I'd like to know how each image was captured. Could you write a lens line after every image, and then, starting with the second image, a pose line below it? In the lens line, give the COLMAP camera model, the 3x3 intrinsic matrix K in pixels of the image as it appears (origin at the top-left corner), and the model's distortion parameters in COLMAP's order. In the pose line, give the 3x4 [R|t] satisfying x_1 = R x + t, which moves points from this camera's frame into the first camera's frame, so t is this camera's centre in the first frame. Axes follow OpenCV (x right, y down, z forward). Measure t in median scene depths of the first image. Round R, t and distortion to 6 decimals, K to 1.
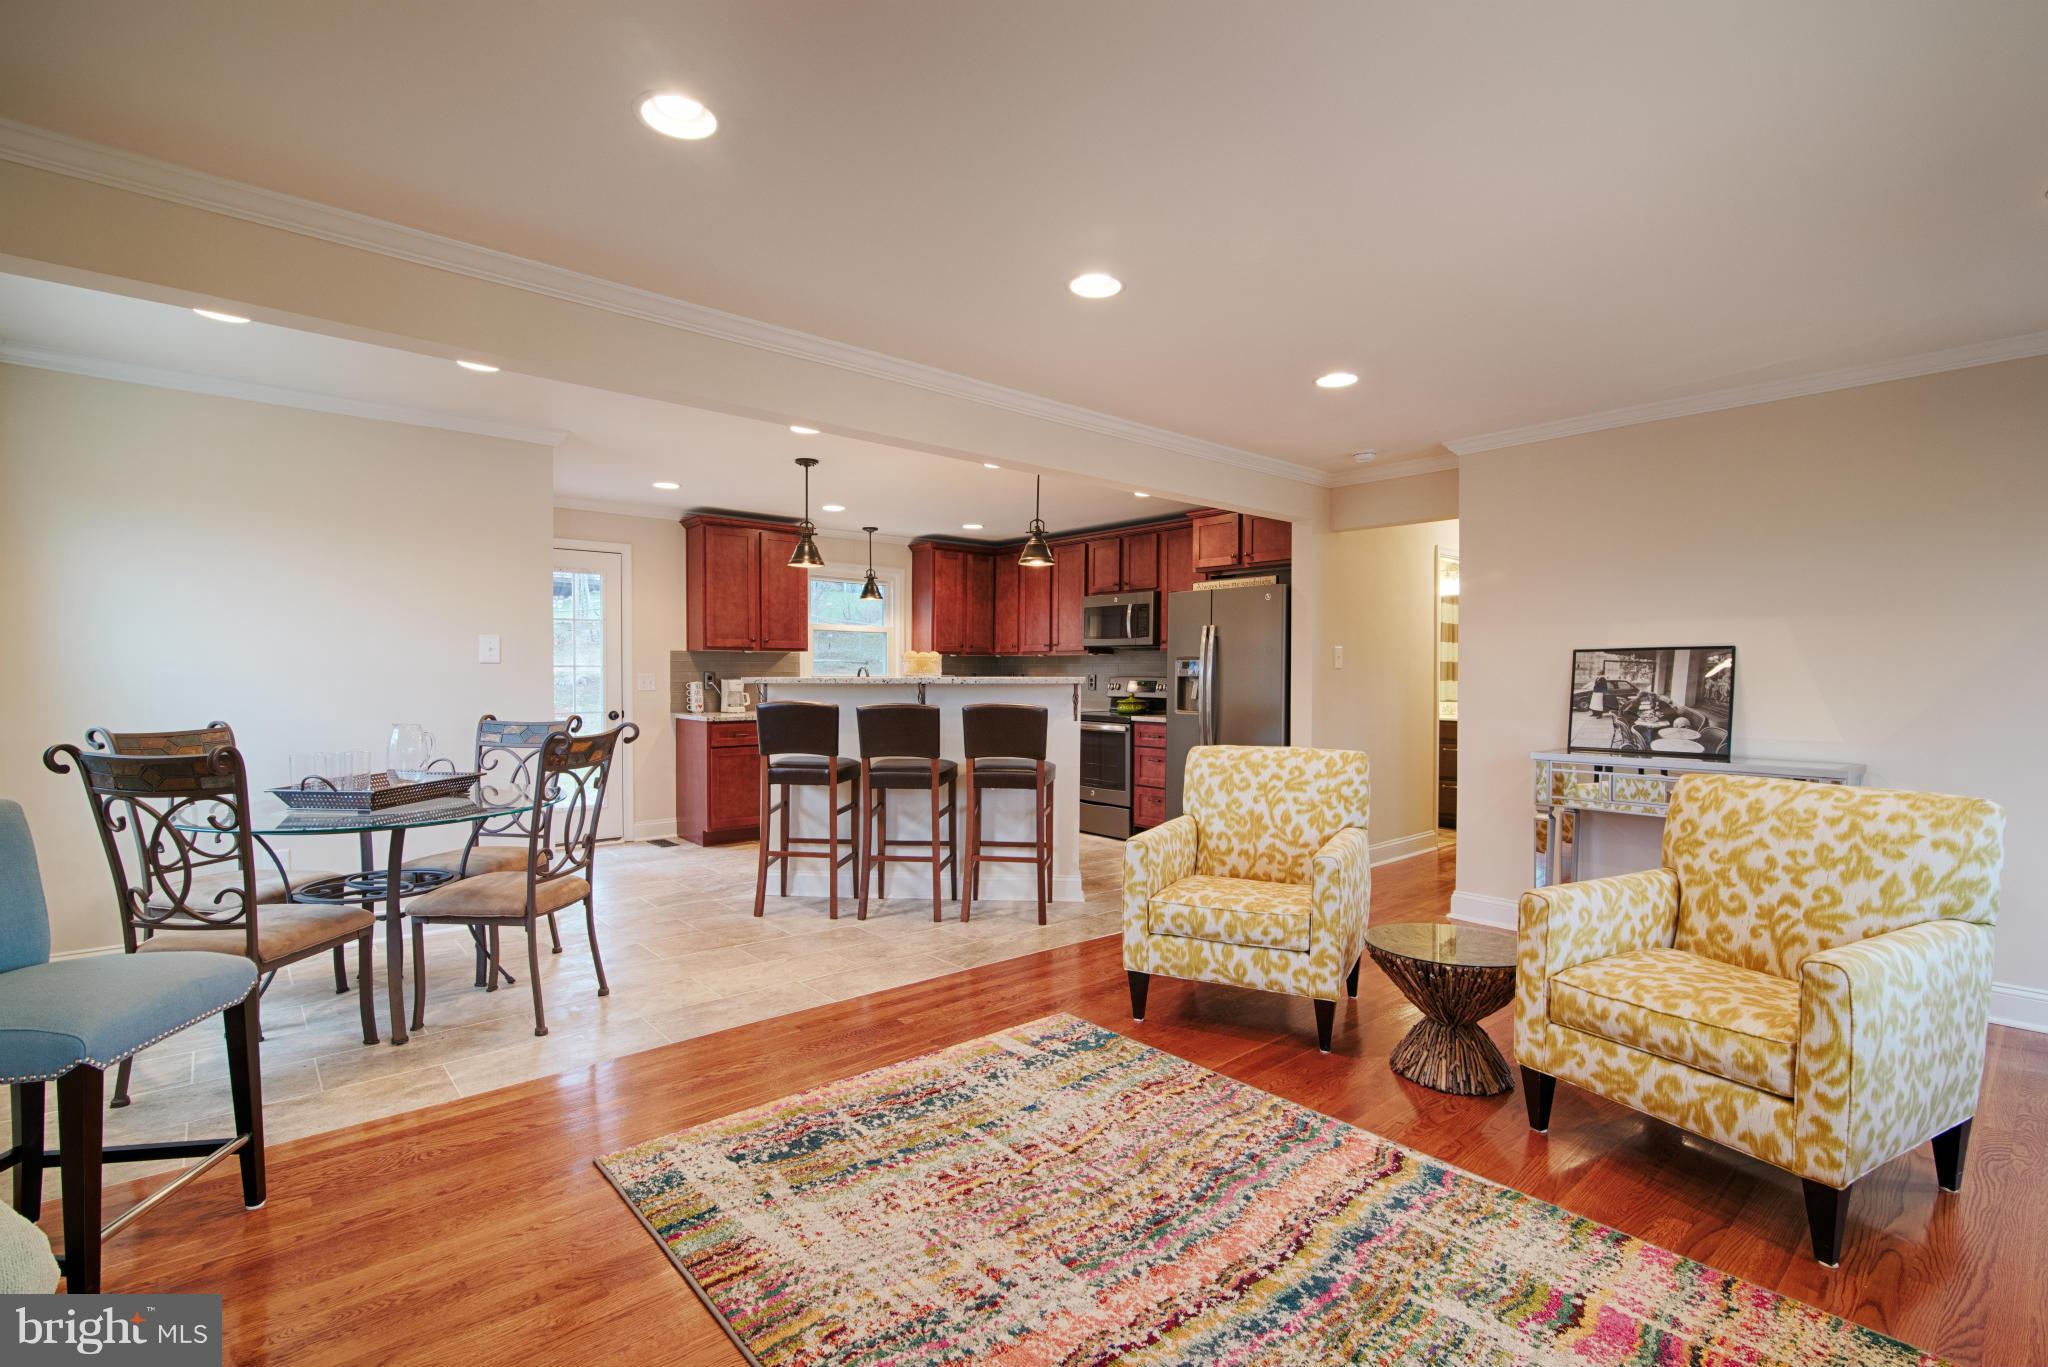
lens RADIAL K [[939.6, 0, 1029.0], [0, 939.6, 672.4], [0, 0, 1]] dist [-0.014270, -0.000197]
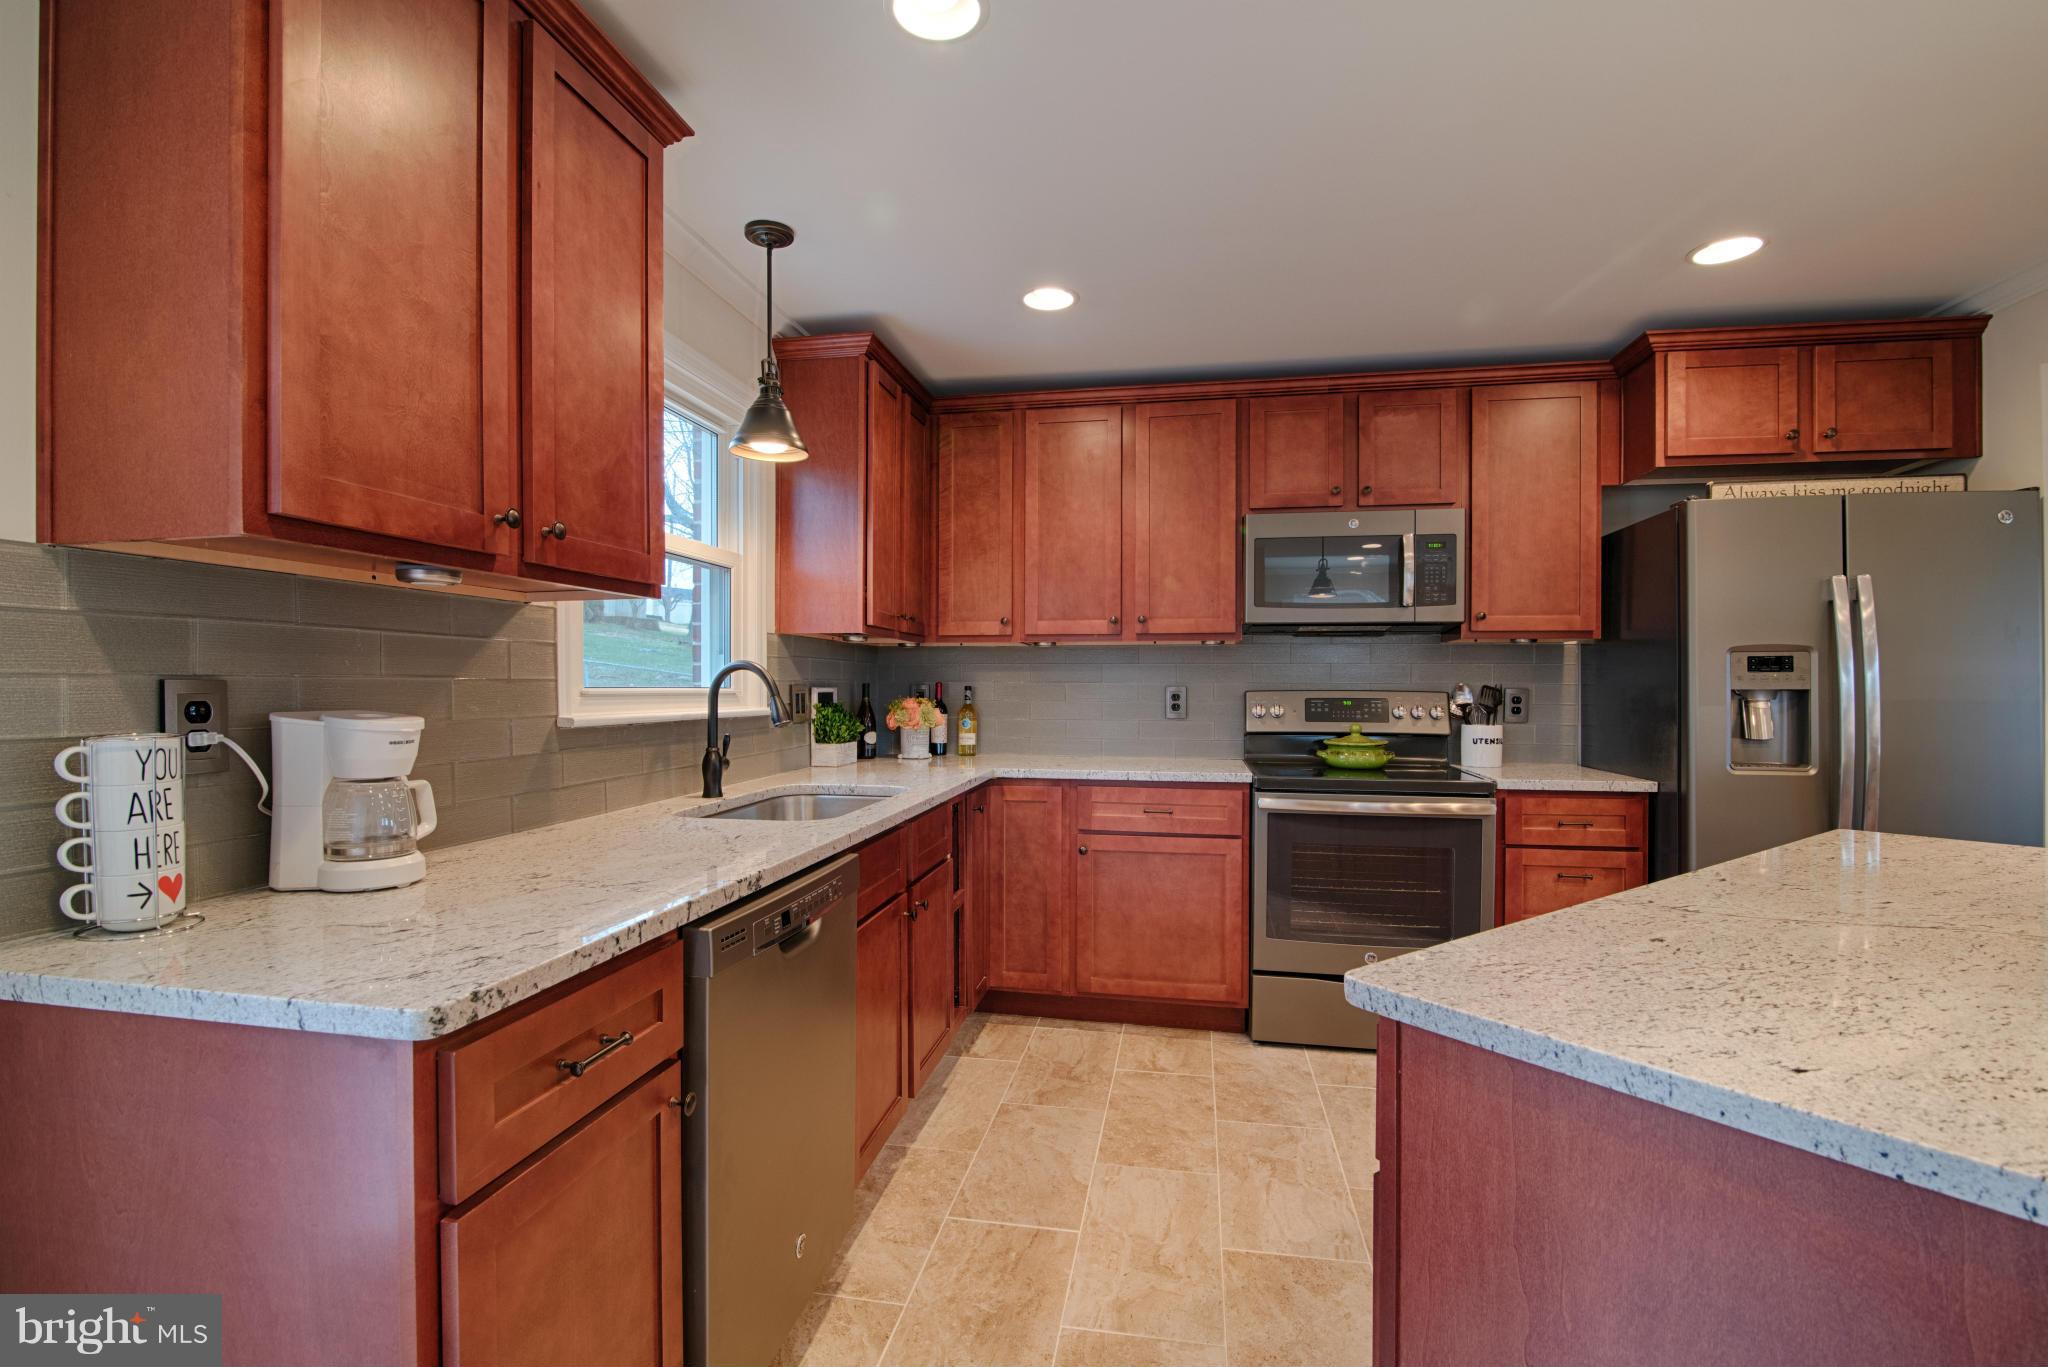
lens RADIAL K [[939.6, 0, 1017.7], [0, 939.6, 685.4], [0, 0, 1]] dist [-0.014270, -0.000197]
pose [[0.783185, -0.004043, 0.621775, -0.339669], [-0.000100, 0.999978, 0.006629, 0.000249], [-0.621788, -0.005254, 0.783168, 0.791258]]
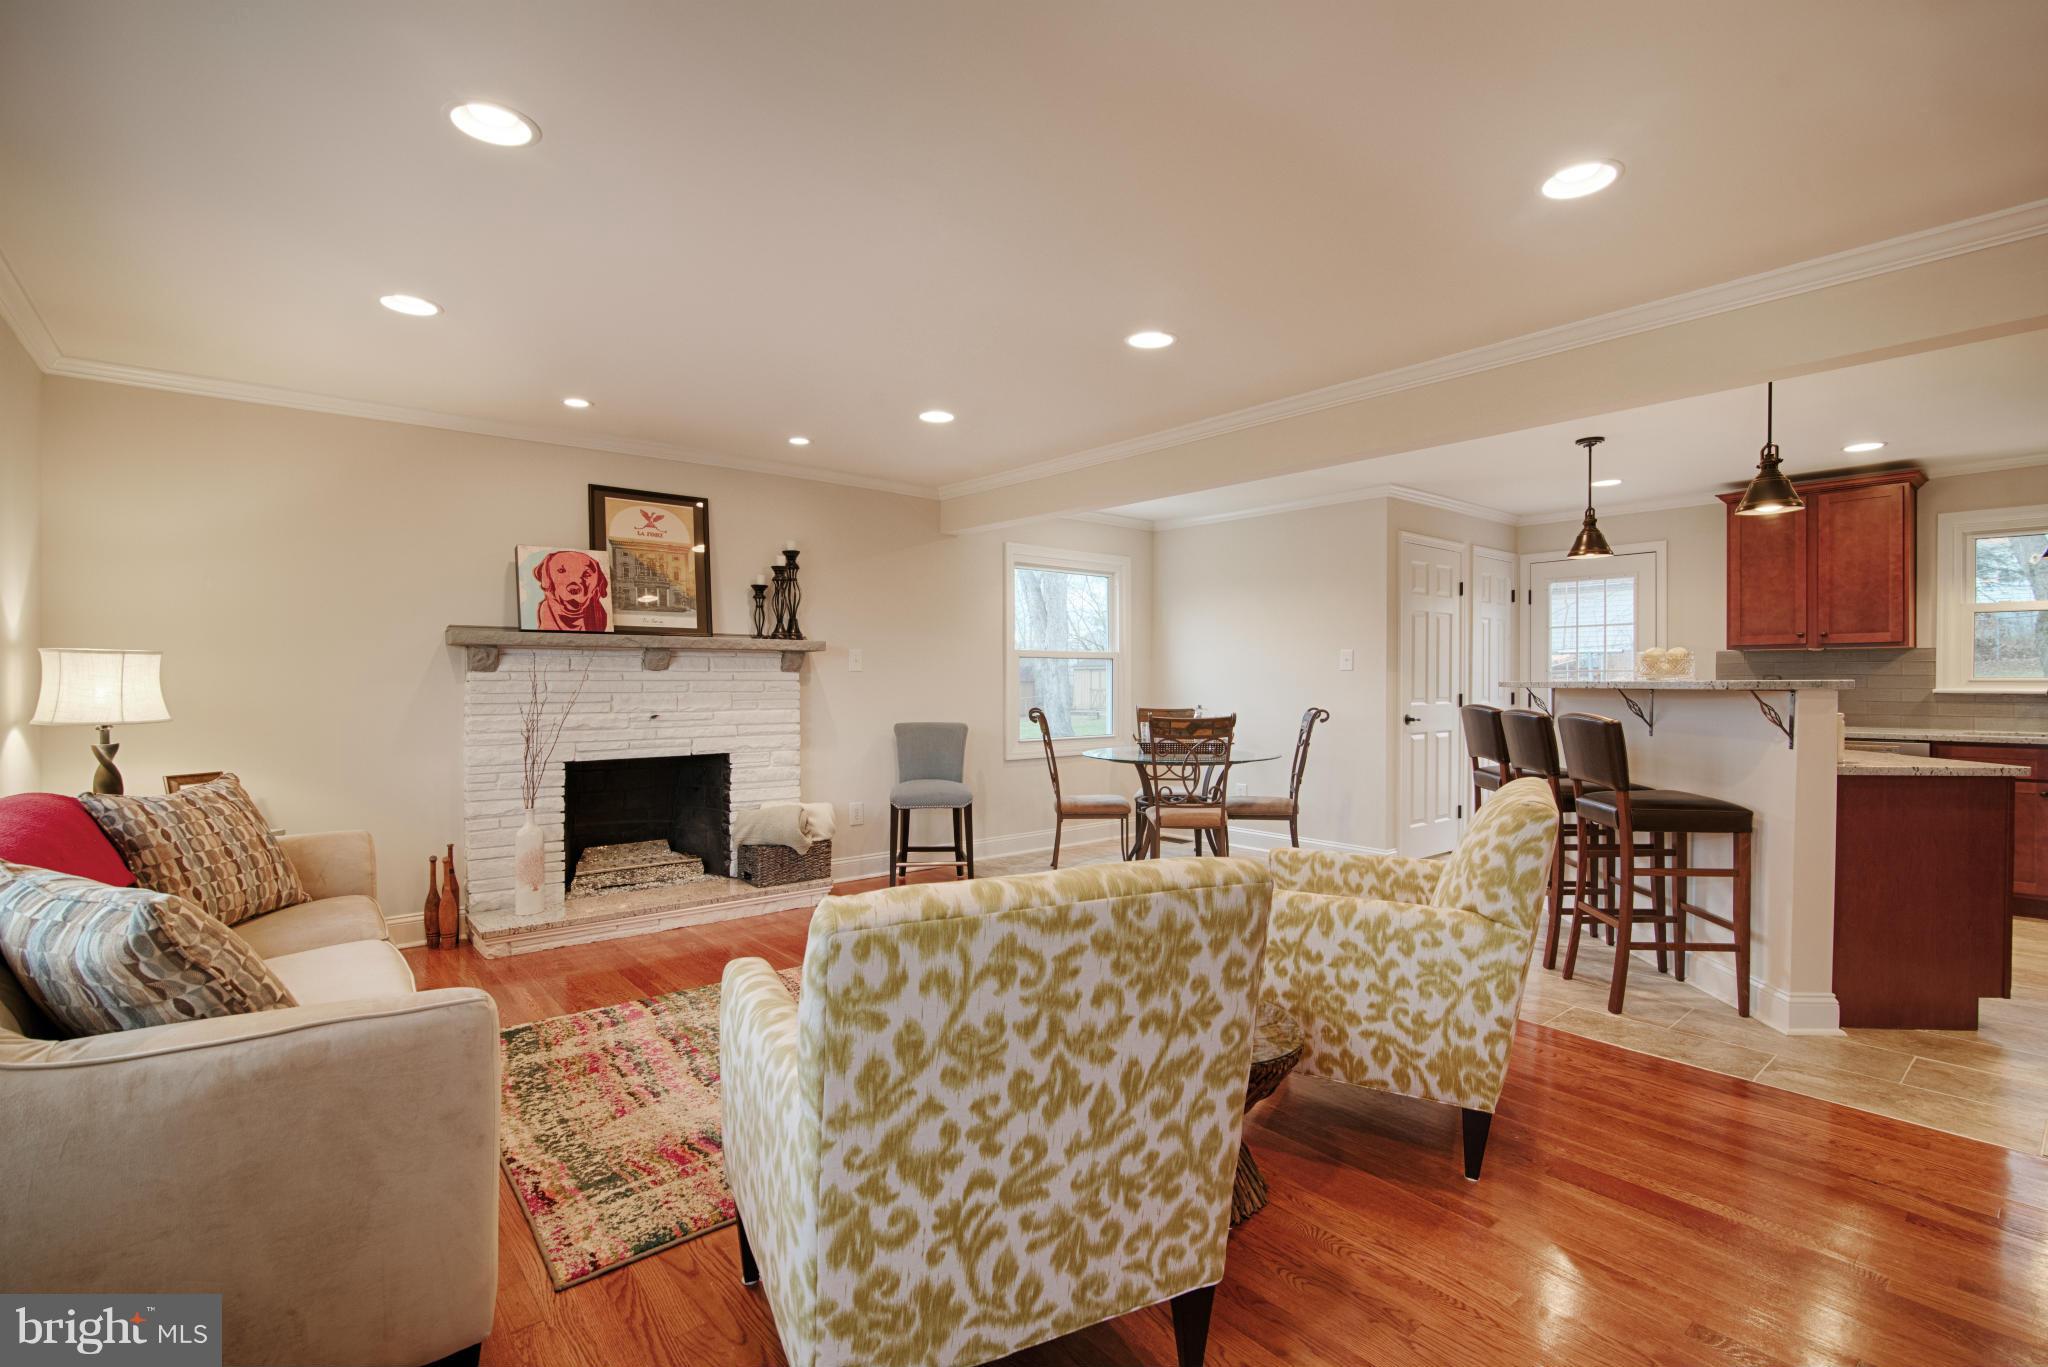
lens RADIAL K [[939.6, 0, 1021.9], [0, 939.6, 690.0], [0, 0, 1]] dist [-0.014270, -0.000197]
pose [[-0.015523, 0.005500, -0.999864, 0.513726], [0.005565, 0.999970, 0.005414, 0.004305], [0.999864, -0.005480, -0.015553, 0.362708]]
